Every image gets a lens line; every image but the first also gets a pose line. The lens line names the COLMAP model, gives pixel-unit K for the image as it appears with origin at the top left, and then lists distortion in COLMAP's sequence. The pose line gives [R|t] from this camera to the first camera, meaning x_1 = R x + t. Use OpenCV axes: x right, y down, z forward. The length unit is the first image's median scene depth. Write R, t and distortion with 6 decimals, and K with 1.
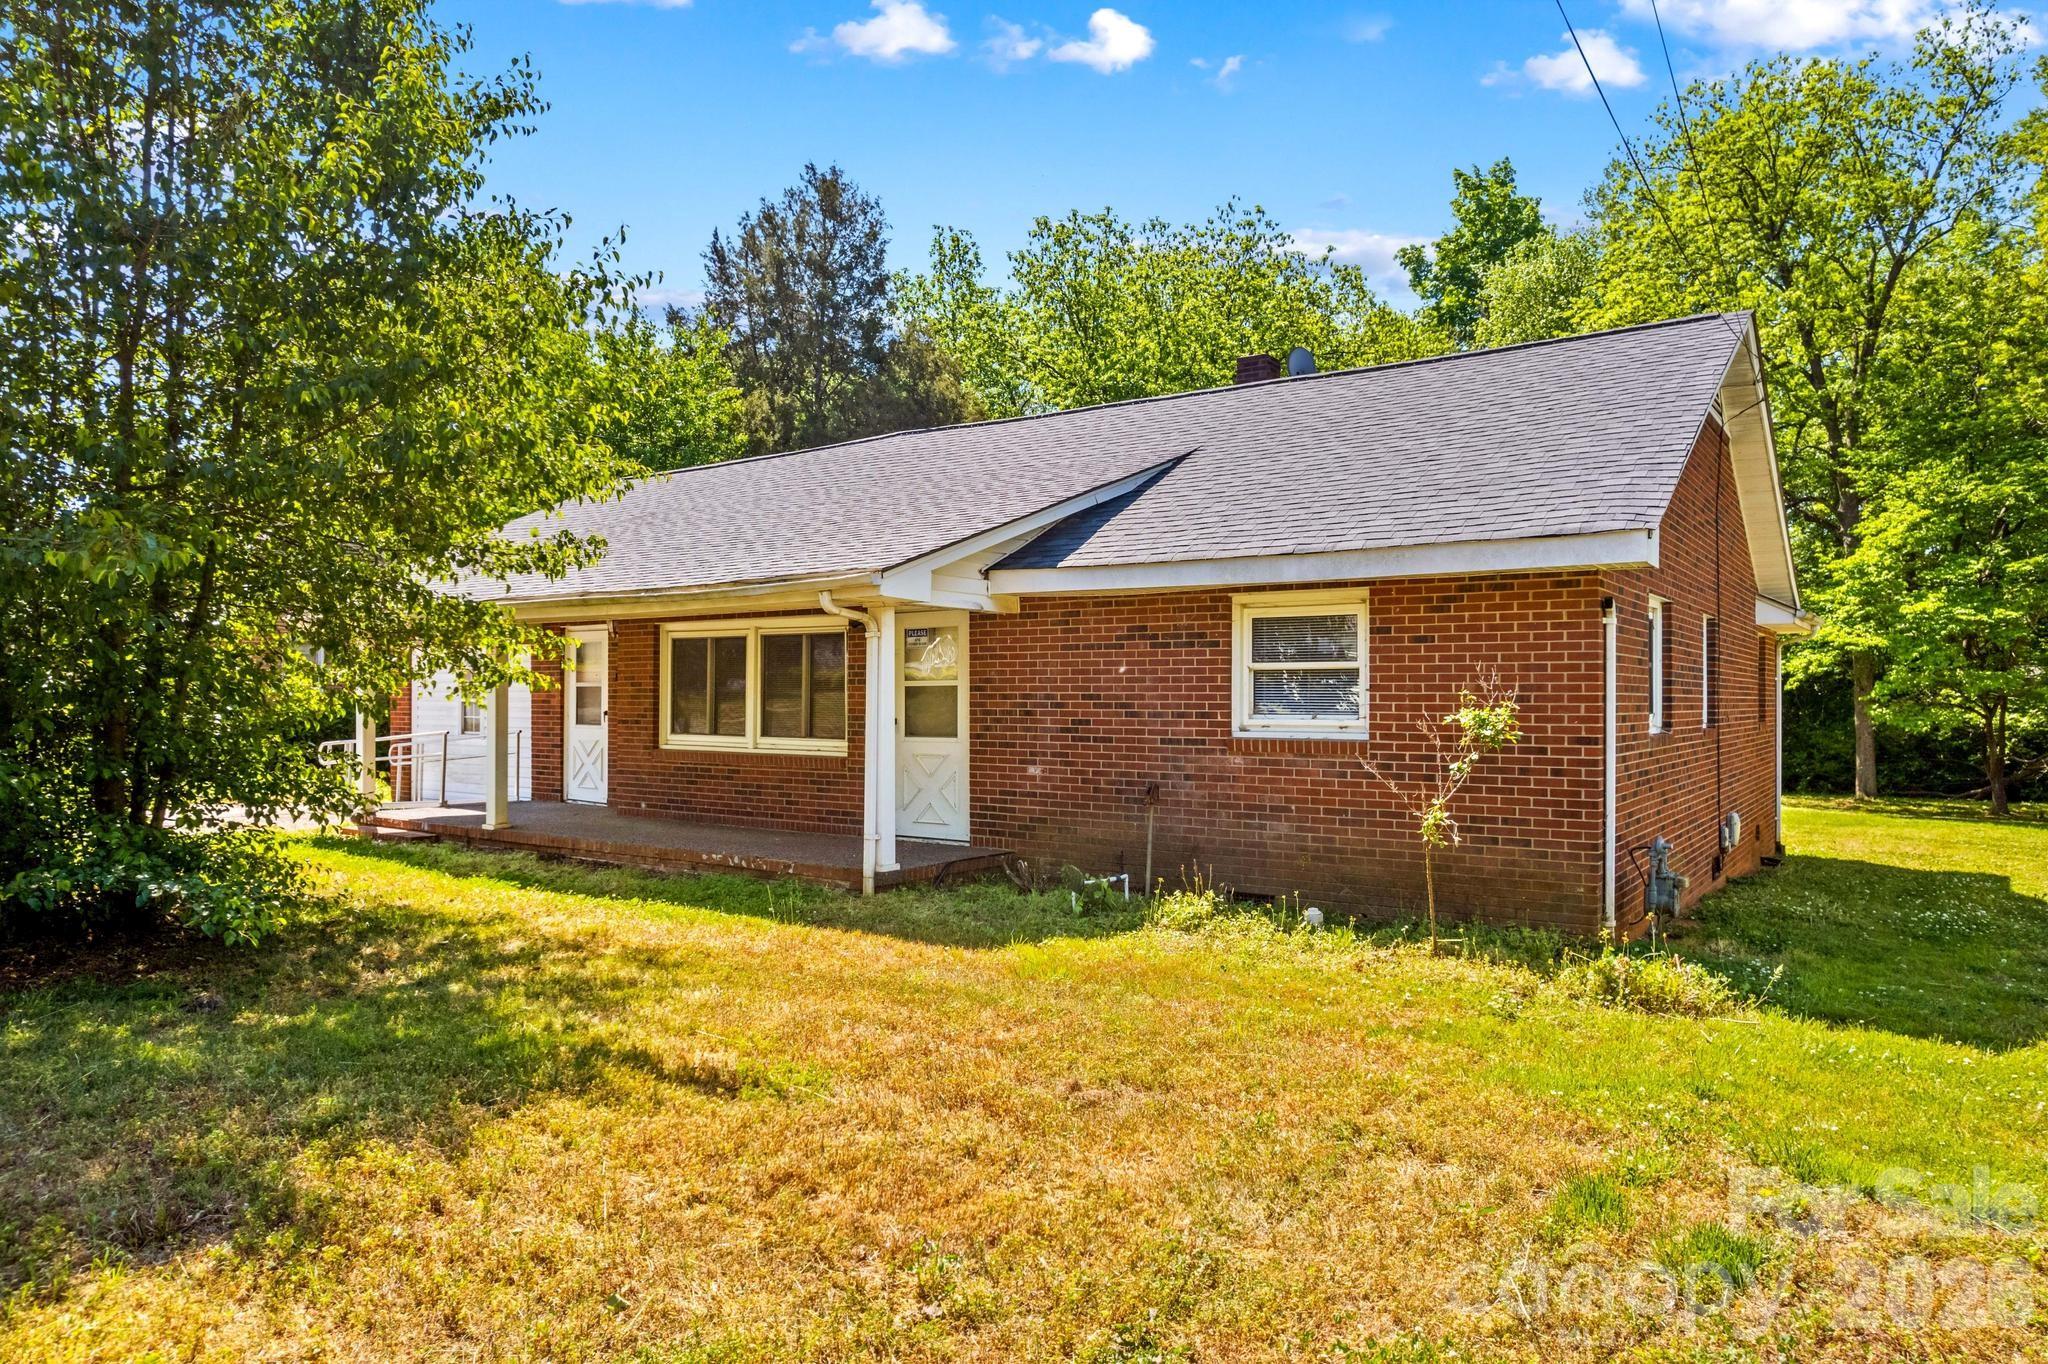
lens RADIAL K [[1346.4, 0, 1024.0], [0, 1346.4, 682.0], [0, 0, 1]] dist [0.001917, 0.000990]
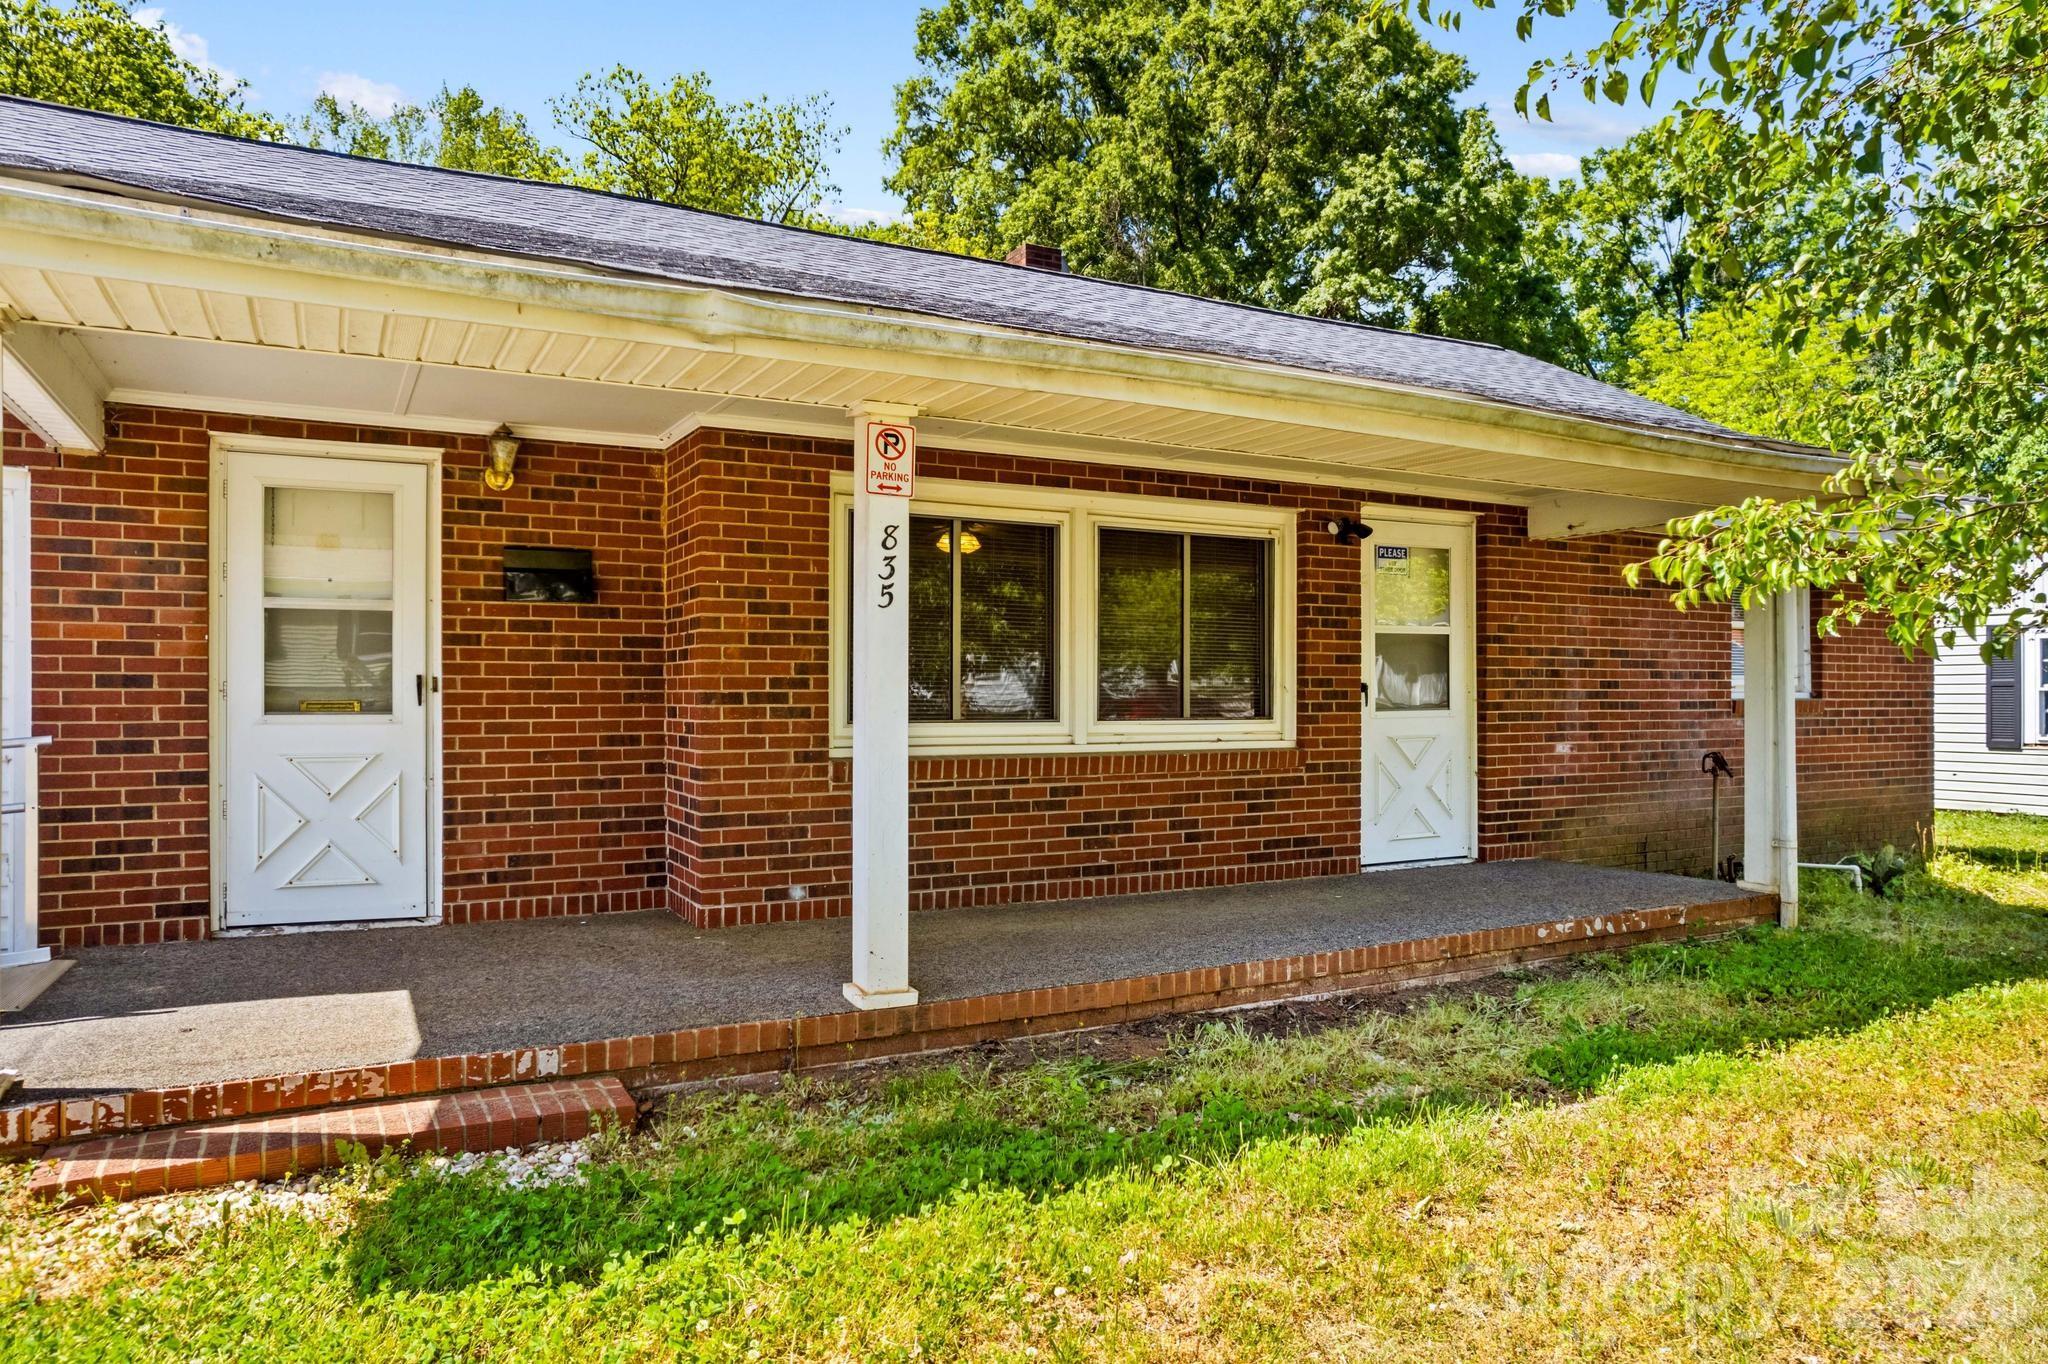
lens RADIAL K [[1346.4, 0, 1024.0], [0, 1346.4, 682.0], [0, 0, 1]] dist [0.001917, 0.000990]
pose [[0.422476, -0.020597, 0.906140, -0.723493], [-0.026649, 0.999027, 0.035133, 0.008199], [-0.905982, -0.038990, 0.421517, 0.850017]]
